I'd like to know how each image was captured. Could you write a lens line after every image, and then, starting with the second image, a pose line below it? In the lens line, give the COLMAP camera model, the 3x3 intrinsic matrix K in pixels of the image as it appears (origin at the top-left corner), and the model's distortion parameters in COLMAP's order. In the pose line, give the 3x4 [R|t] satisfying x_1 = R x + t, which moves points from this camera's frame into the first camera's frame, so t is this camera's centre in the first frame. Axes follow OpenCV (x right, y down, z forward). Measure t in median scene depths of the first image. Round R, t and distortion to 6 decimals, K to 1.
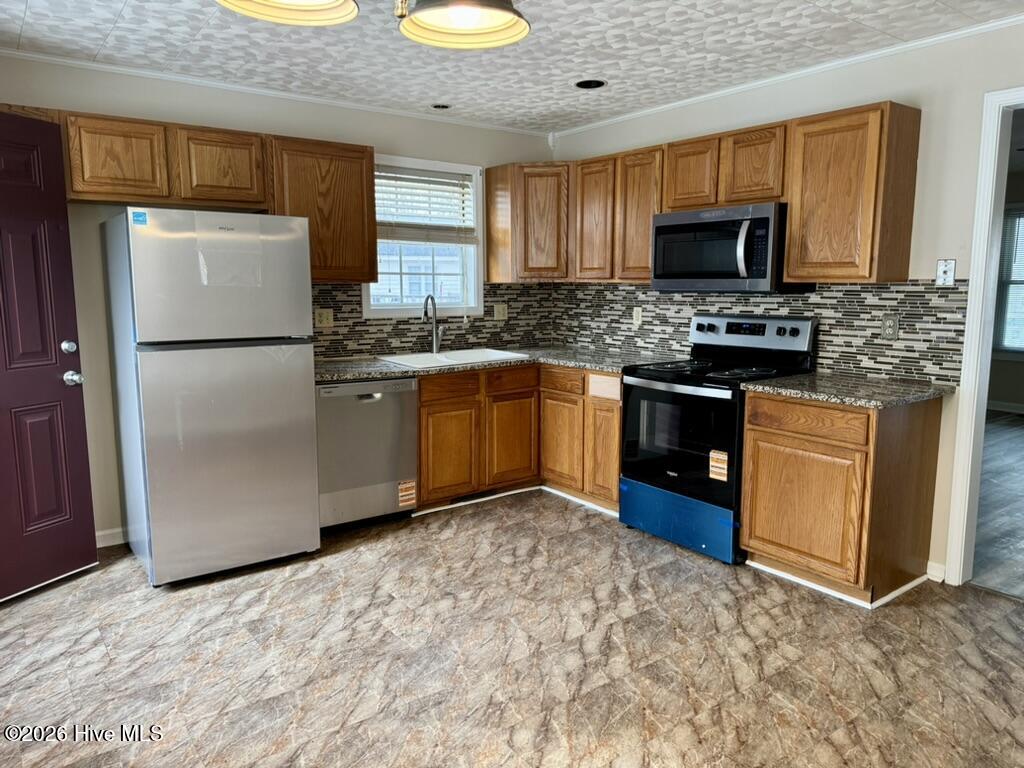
lens RADIAL K [[722.2, 0, 511.0], [0, 722.2, 387.8], [0, 0, 1]] dist [0.073965, -0.093017]
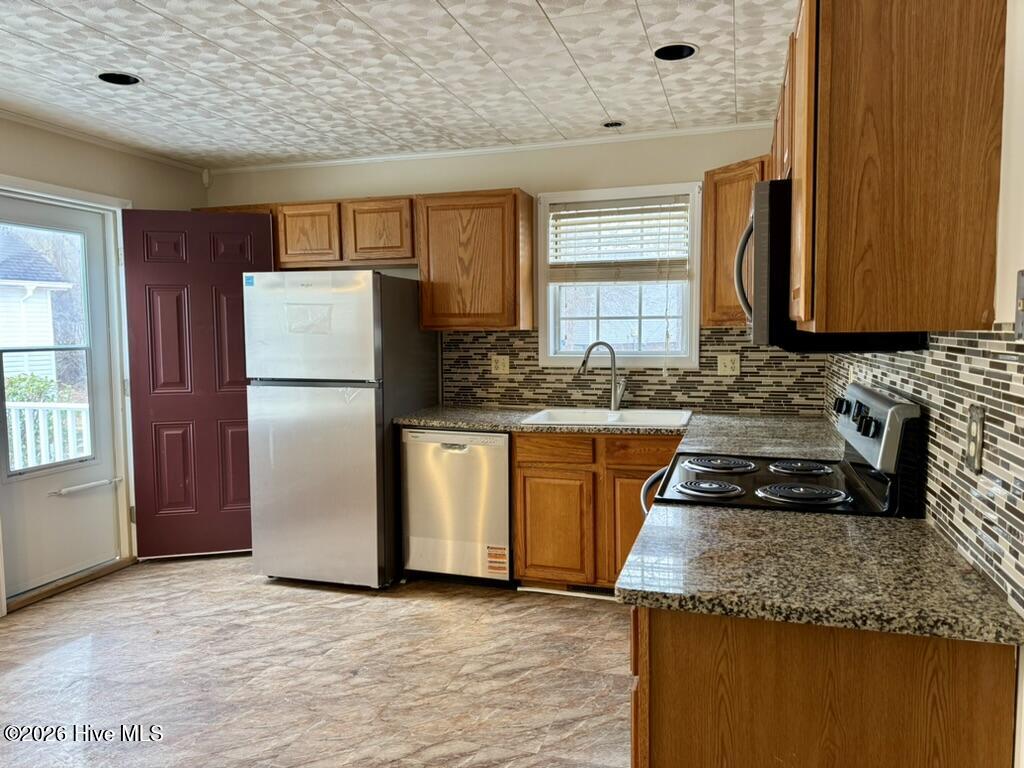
lens RADIAL K [[722.2, 0, 511.9], [0, 722.2, 380.7], [0, 0, 1]] dist [0.073965, -0.093017]
pose [[0.584368, 0.055633, -0.809580, 0.534798], [-0.108457, 0.994051, -0.009977, -0.063900], [0.804209, 0.093635, 0.586925, 0.422975]]
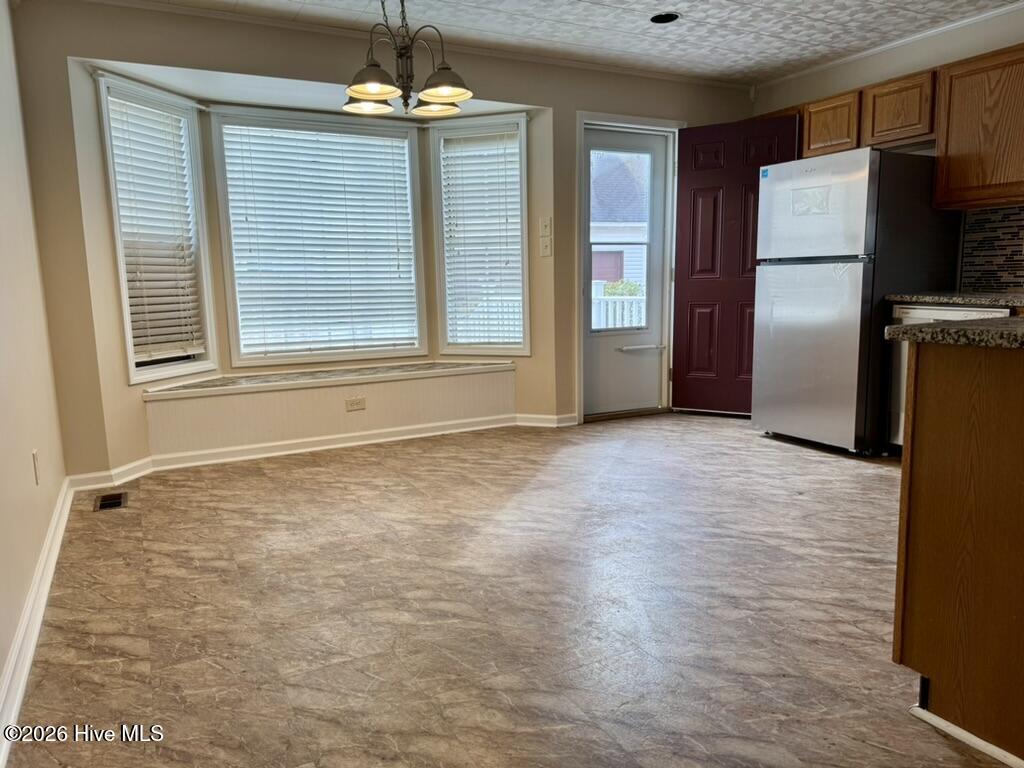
lens RADIAL K [[722.2, 0, 502.8], [0, 722.2, 382.0], [0, 0, 1]] dist [0.073965, -0.093017]
pose [[-0.168996, 0.141752, -0.975370, 0.722722], [-0.124104, 0.978667, 0.163734, 0.002713], [0.977772, 0.148718, -0.147799, 0.507734]]
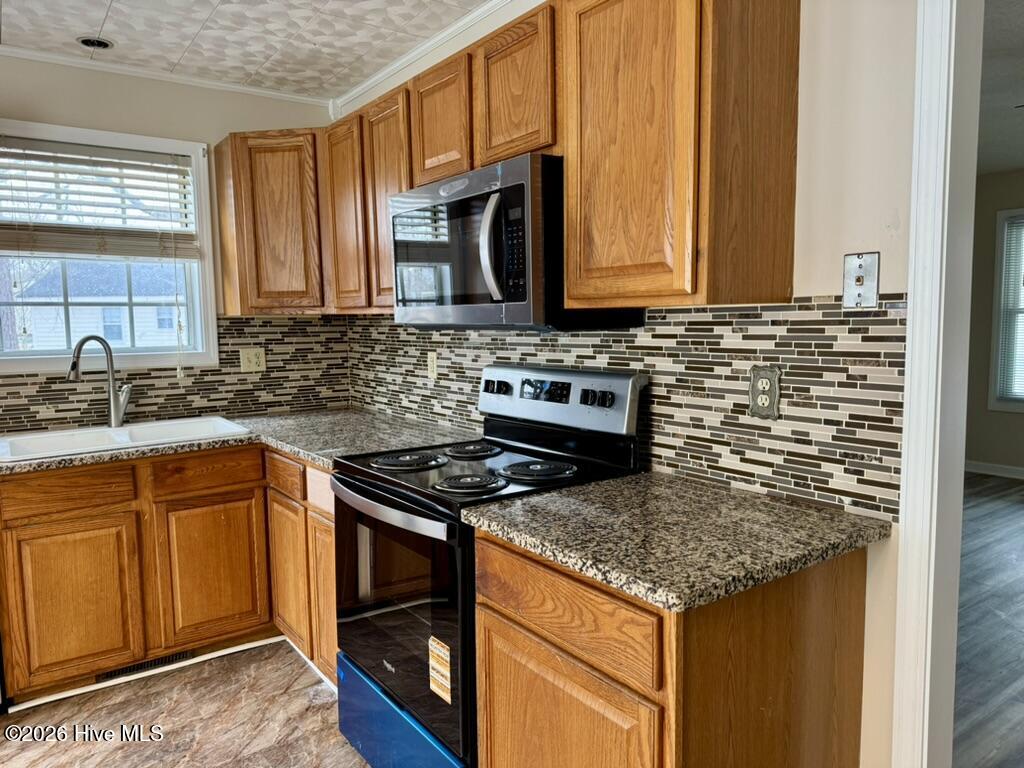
lens RADIAL K [[722.2, 0, 514.2], [0, 722.2, 386.8], [0, 0, 1]] dist [0.073965, -0.093017]
pose [[0.999726, -0.011711, -0.020253, 0.273418], [0.010619, 0.998527, -0.053201, -0.047540], [0.020846, 0.052971, 0.998378, 0.380131]]
